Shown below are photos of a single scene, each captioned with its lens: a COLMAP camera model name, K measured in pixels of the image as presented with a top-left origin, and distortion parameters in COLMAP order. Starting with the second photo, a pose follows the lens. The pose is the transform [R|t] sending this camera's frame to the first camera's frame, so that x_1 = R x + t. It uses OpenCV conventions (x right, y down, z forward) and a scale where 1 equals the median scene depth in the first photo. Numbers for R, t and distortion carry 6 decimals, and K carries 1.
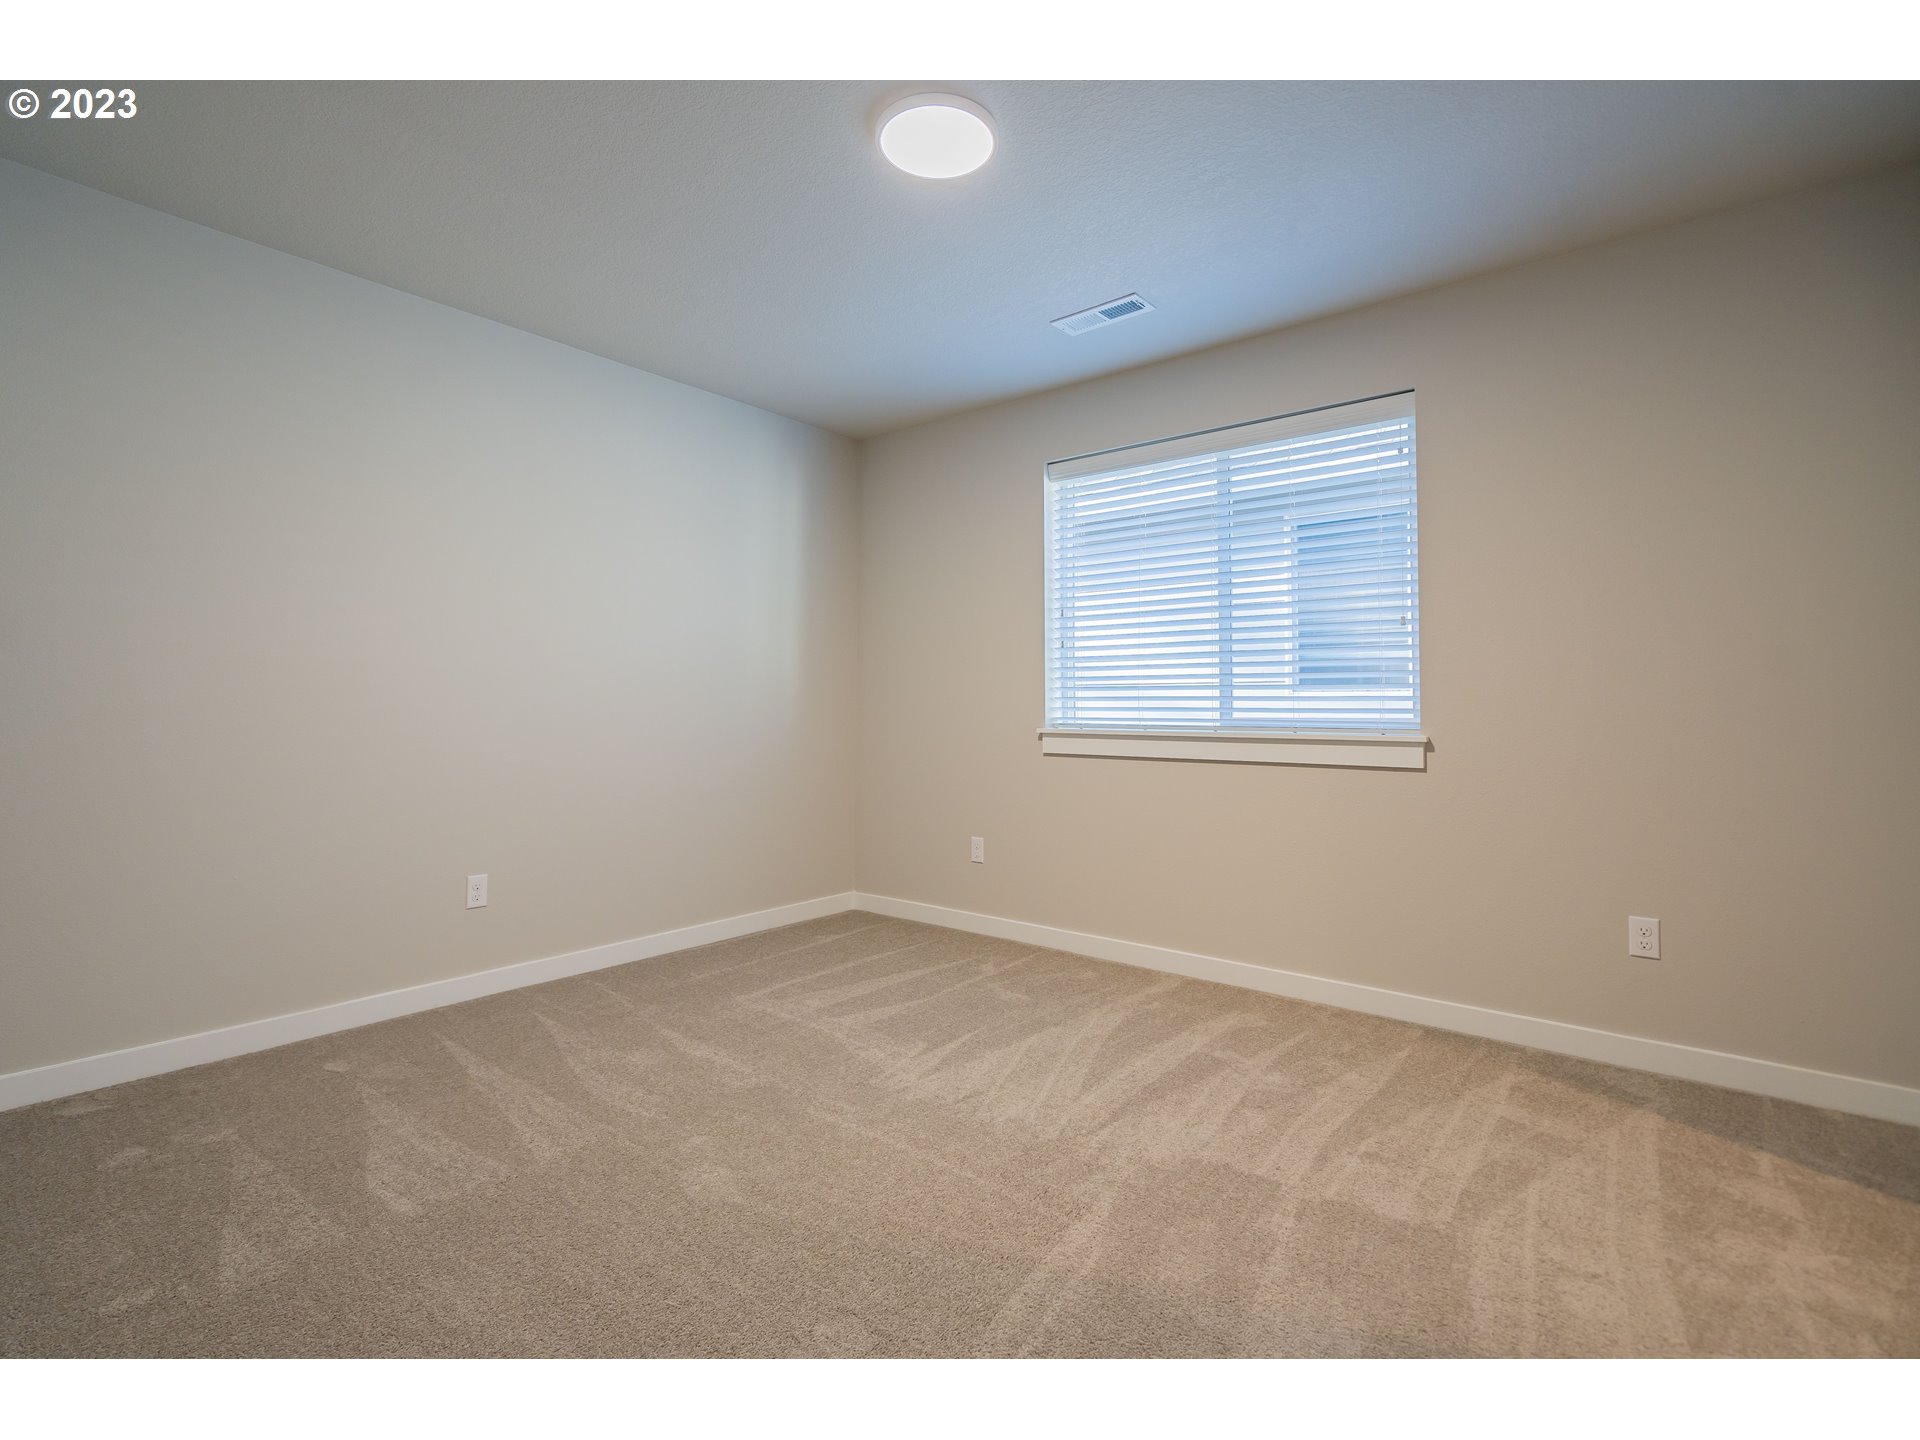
lens RADIAL K [[878.8, 0, 960.0], [0, 878.8, 720.0], [0, 0, 1]] dist [-0.003478, -0.000715]
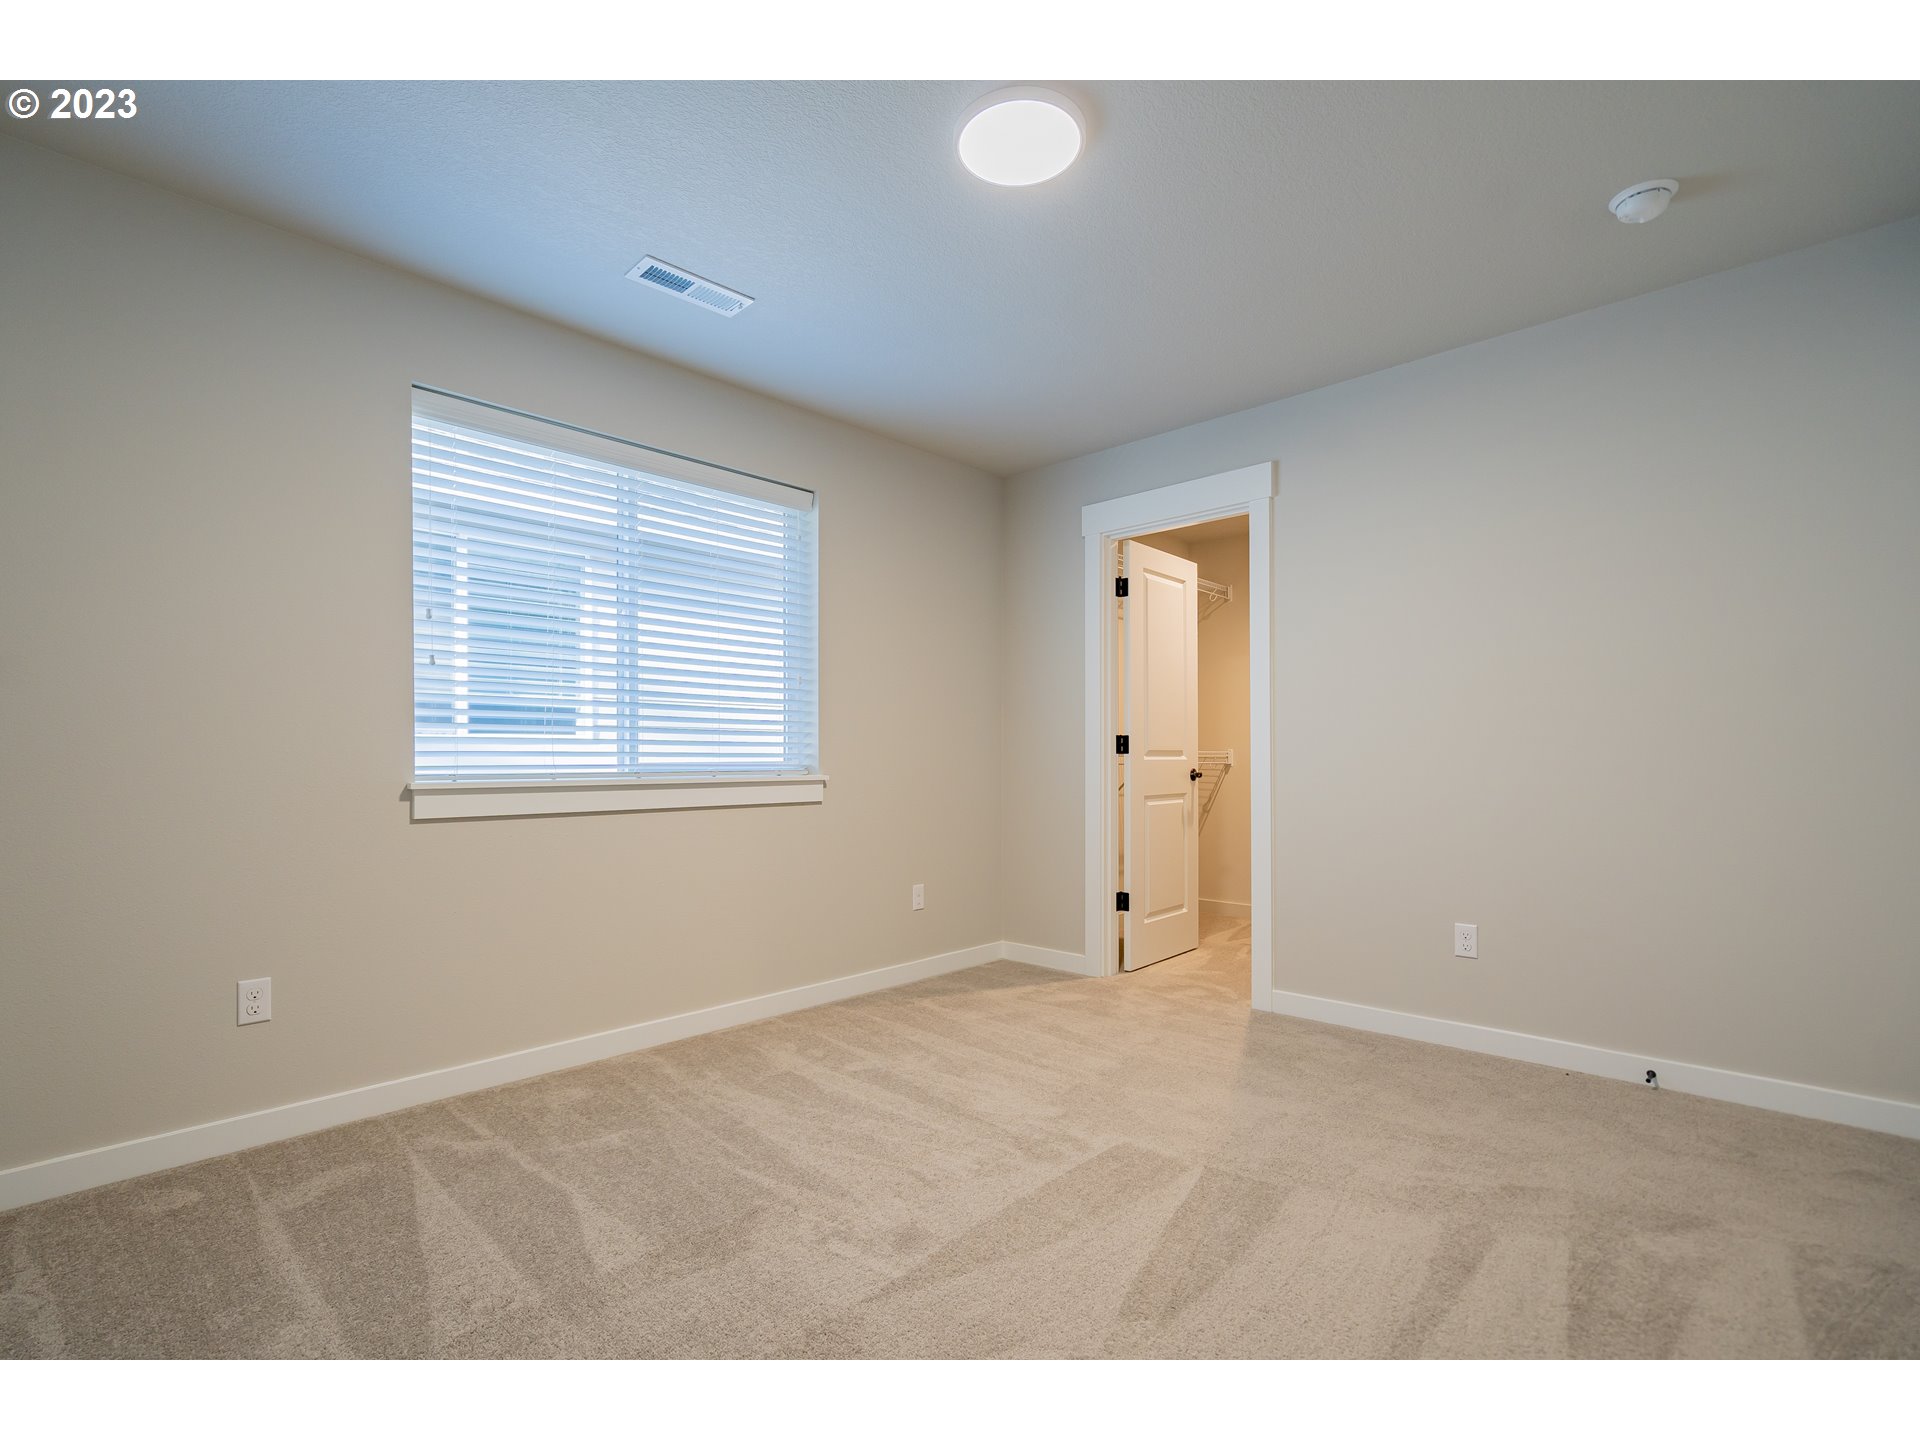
lens RADIAL K [[886.2, 0, 956.6], [0, 886.2, 759.5], [0, 0, 1]] dist [-0.014141, 0.000109]
pose [[0.072007, -0.010554, 0.997348, -0.691677], [0.003992, 0.999939, 0.010294, -0.016571], [-0.997396, 0.003240, 0.072045, 0.679312]]
